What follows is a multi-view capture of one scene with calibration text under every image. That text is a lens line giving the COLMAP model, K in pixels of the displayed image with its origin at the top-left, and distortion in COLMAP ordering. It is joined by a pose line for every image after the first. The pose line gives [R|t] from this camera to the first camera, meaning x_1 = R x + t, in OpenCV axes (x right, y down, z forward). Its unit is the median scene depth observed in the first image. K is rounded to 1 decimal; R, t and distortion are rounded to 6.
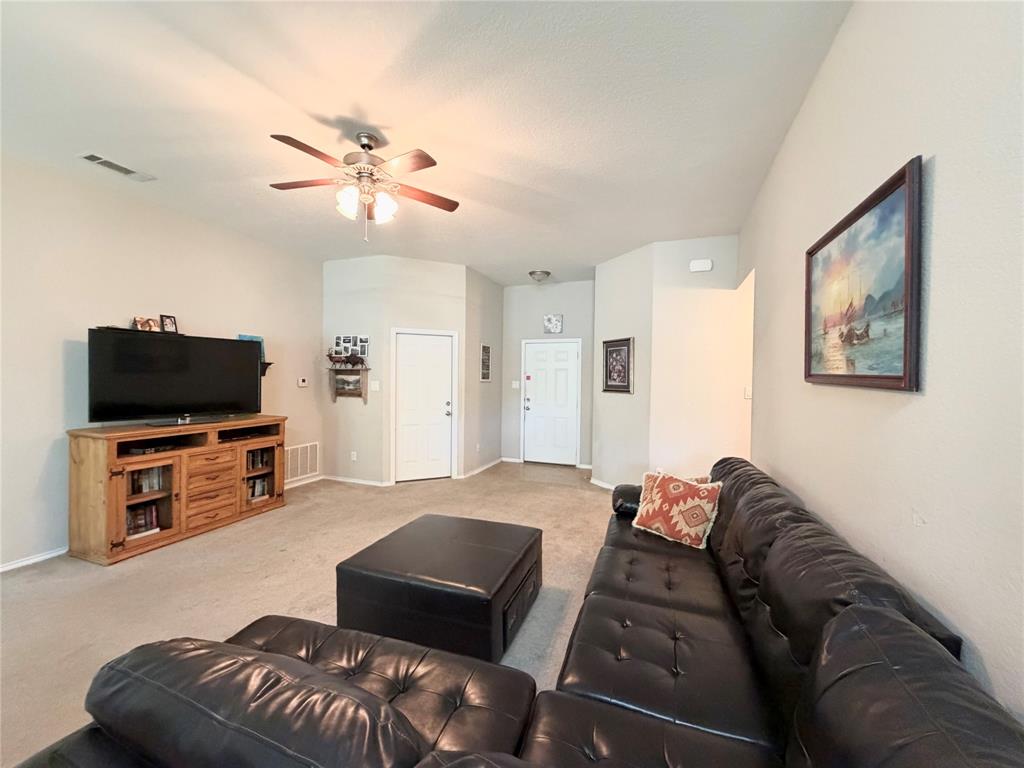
lens RADIAL K [[409.7, 0, 509.8], [0, 409.7, 381.4], [0, 0, 1]] dist [0.002310, -0.000150]
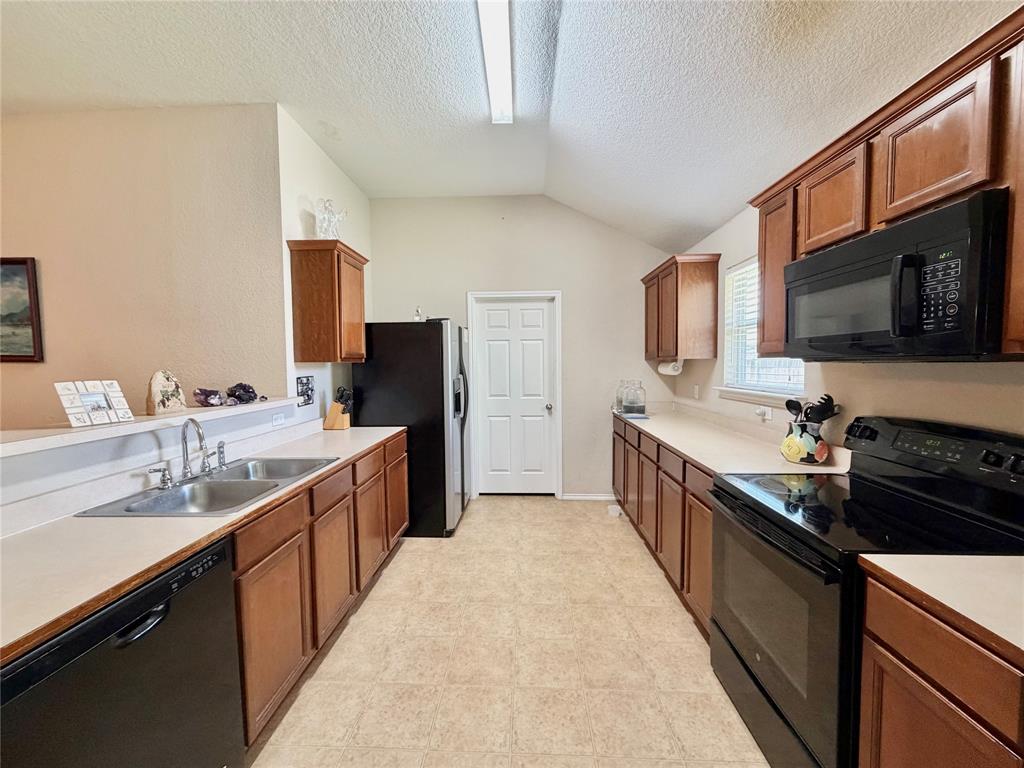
lens RADIAL K [[409.7, 0, 507.3], [0, 409.7, 381.5], [0, 0, 1]] dist [0.002310, -0.000150]
pose [[-0.301108, -0.056403, 0.951920, -0.659665], [0.018716, 0.997707, 0.065036, 0.010585], [-0.953406, 0.037400, -0.299362, -0.258462]]
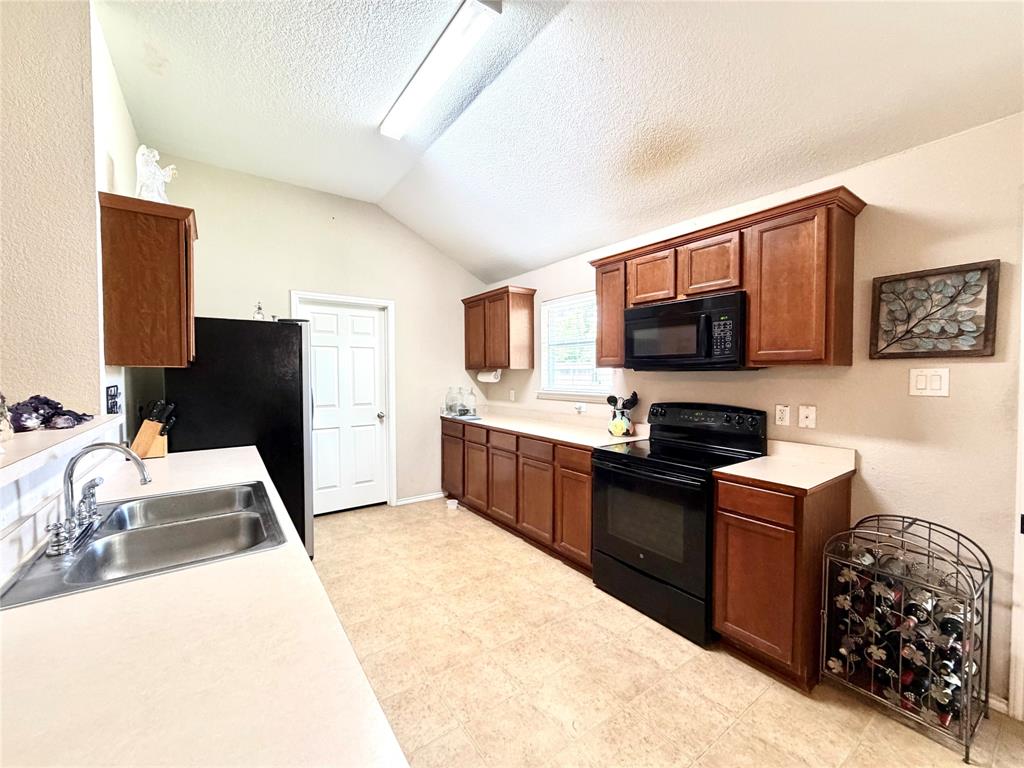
lens RADIAL K [[409.7, 0, 506.8], [0, 409.7, 382.5], [0, 0, 1]] dist [0.002310, -0.000150]
pose [[-0.823458, -0.028733, 0.566649, -0.542734], [-0.003811, 0.998974, 0.045117, 0.013383], [-0.567364, 0.034993, -0.822723, 0.041571]]
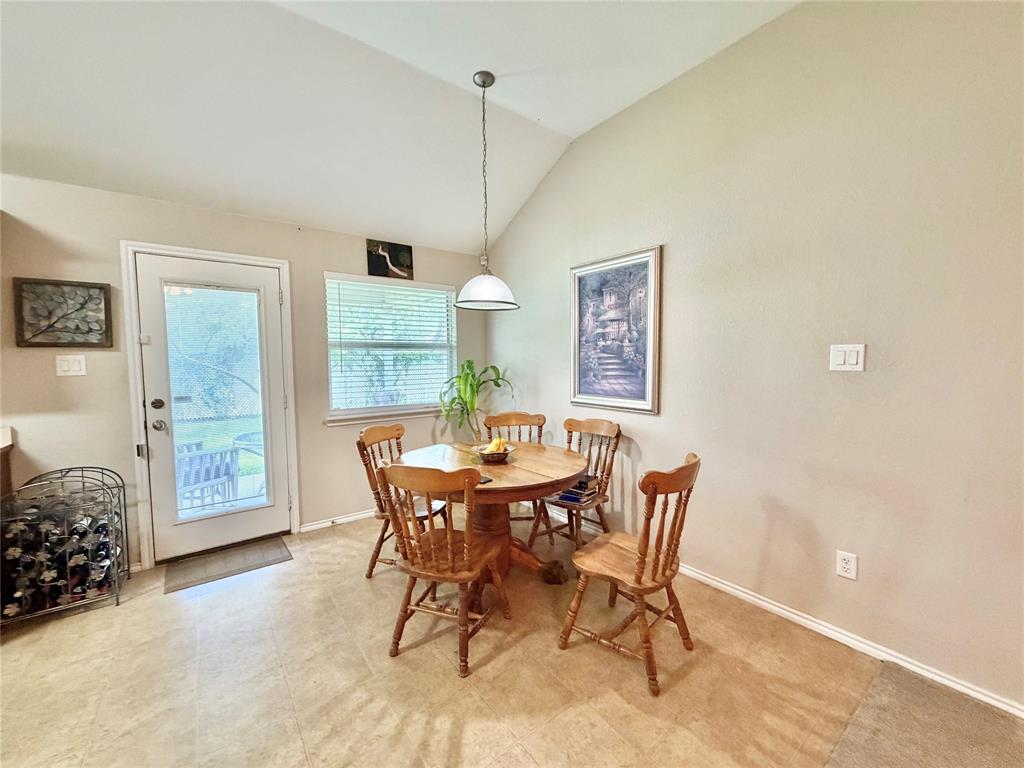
lens RADIAL K [[409.7, 0, 511.7], [0, 409.7, 383.2], [0, 0, 1]] dist [0.002310, -0.000150]
pose [[-0.539553, 0.041726, -0.840917, -0.505086], [-0.007872, 0.998478, 0.054595, 0.020418], [0.841915, 0.036076, -0.538403, 0.312663]]
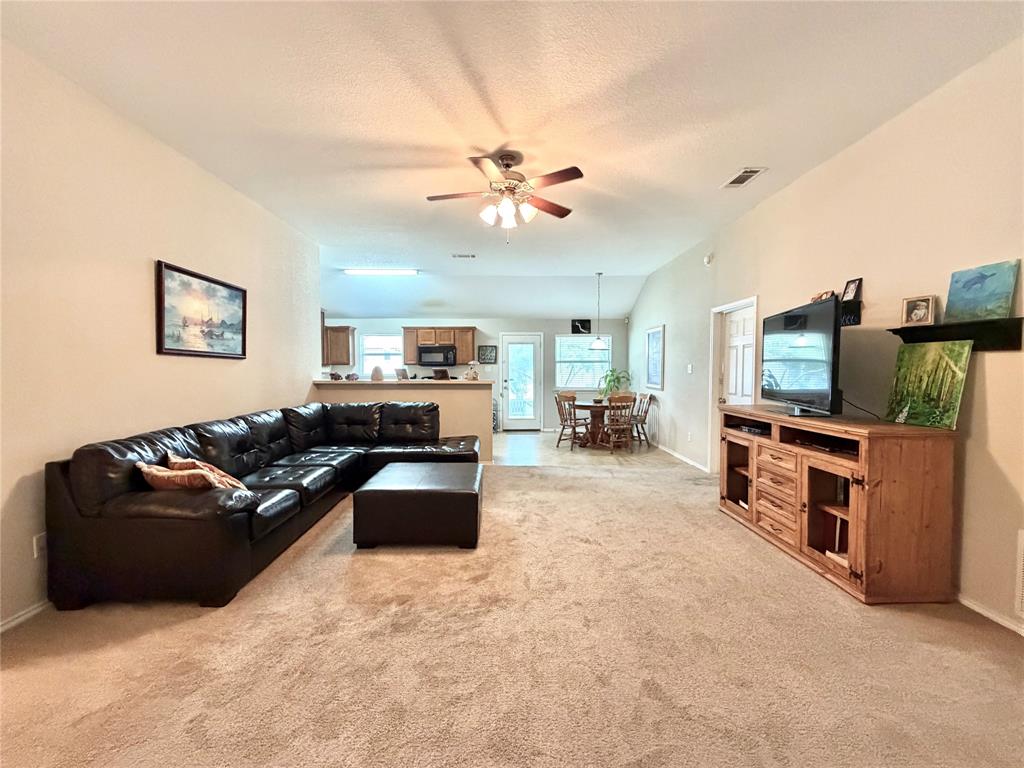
lens RADIAL K [[409.7, 0, 511.4], [0, 409.7, 381.4], [0, 0, 1]] dist [0.002310, -0.000150]
pose [[-0.933515, -0.001525, -0.358535, 0.063029], [-0.015971, 0.999175, 0.037336, 0.014846], [0.358182, 0.040580, -0.932769, 1.667987]]
